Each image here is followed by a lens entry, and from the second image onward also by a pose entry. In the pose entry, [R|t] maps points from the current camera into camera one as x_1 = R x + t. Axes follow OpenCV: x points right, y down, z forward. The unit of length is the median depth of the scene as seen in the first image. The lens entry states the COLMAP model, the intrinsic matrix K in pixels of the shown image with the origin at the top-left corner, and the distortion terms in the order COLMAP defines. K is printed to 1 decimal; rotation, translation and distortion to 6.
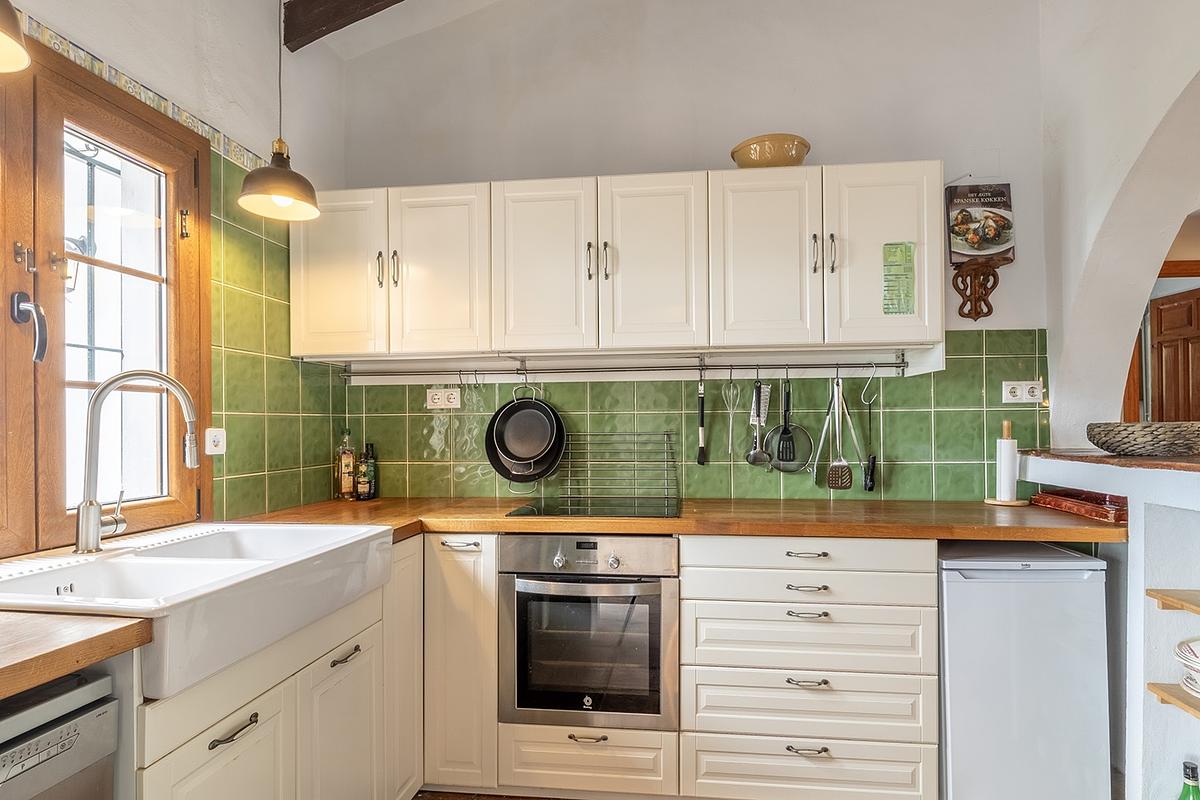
lens RADIAL K [[603.5, 0, 600.0], [0, 603.5, 400.0], [0, 0, 1]] dist [-0.001160, -0.000331]
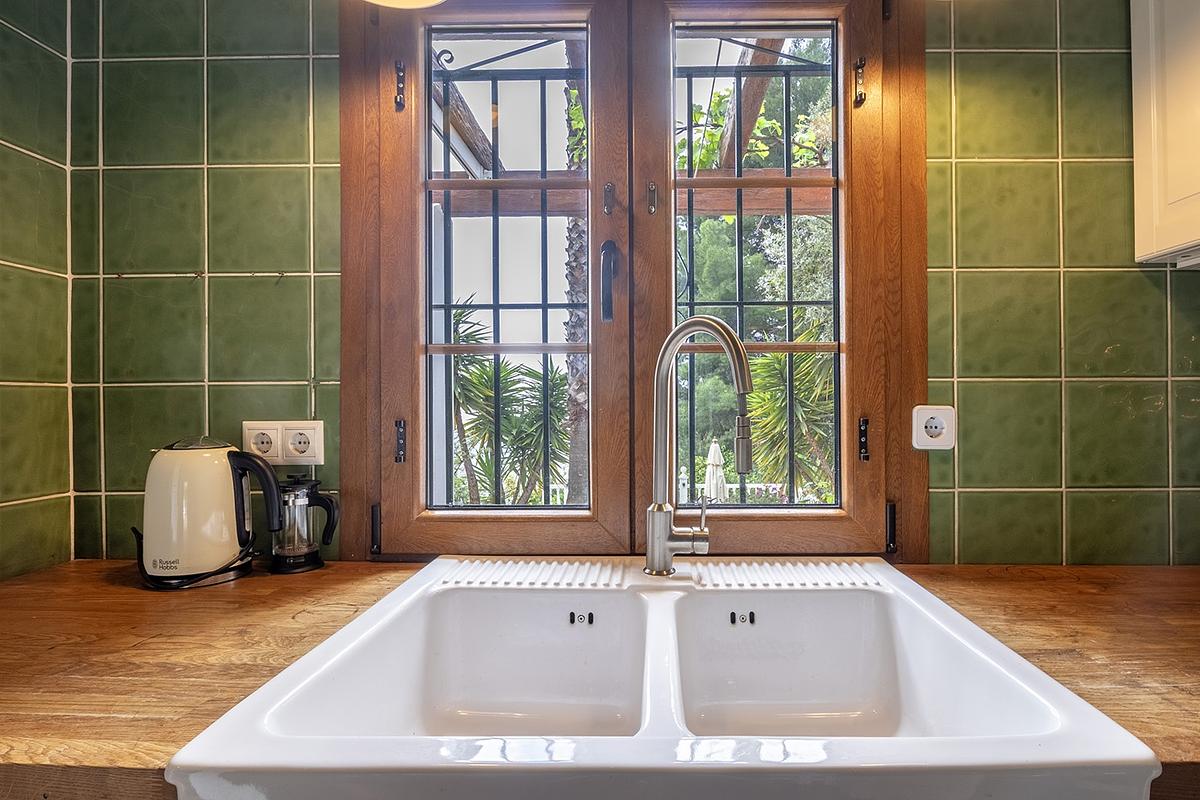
lens RADIAL K [[603.5, 0, 600.0], [0, 603.5, 400.0], [0, 0, 1]] dist [-0.001160, -0.000331]
pose [[0.129325, 0.009732, -0.991554, -0.084294], [0.040635, 0.999060, 0.015106, 0.018287], [0.990769, -0.042246, 0.128808, 0.568656]]
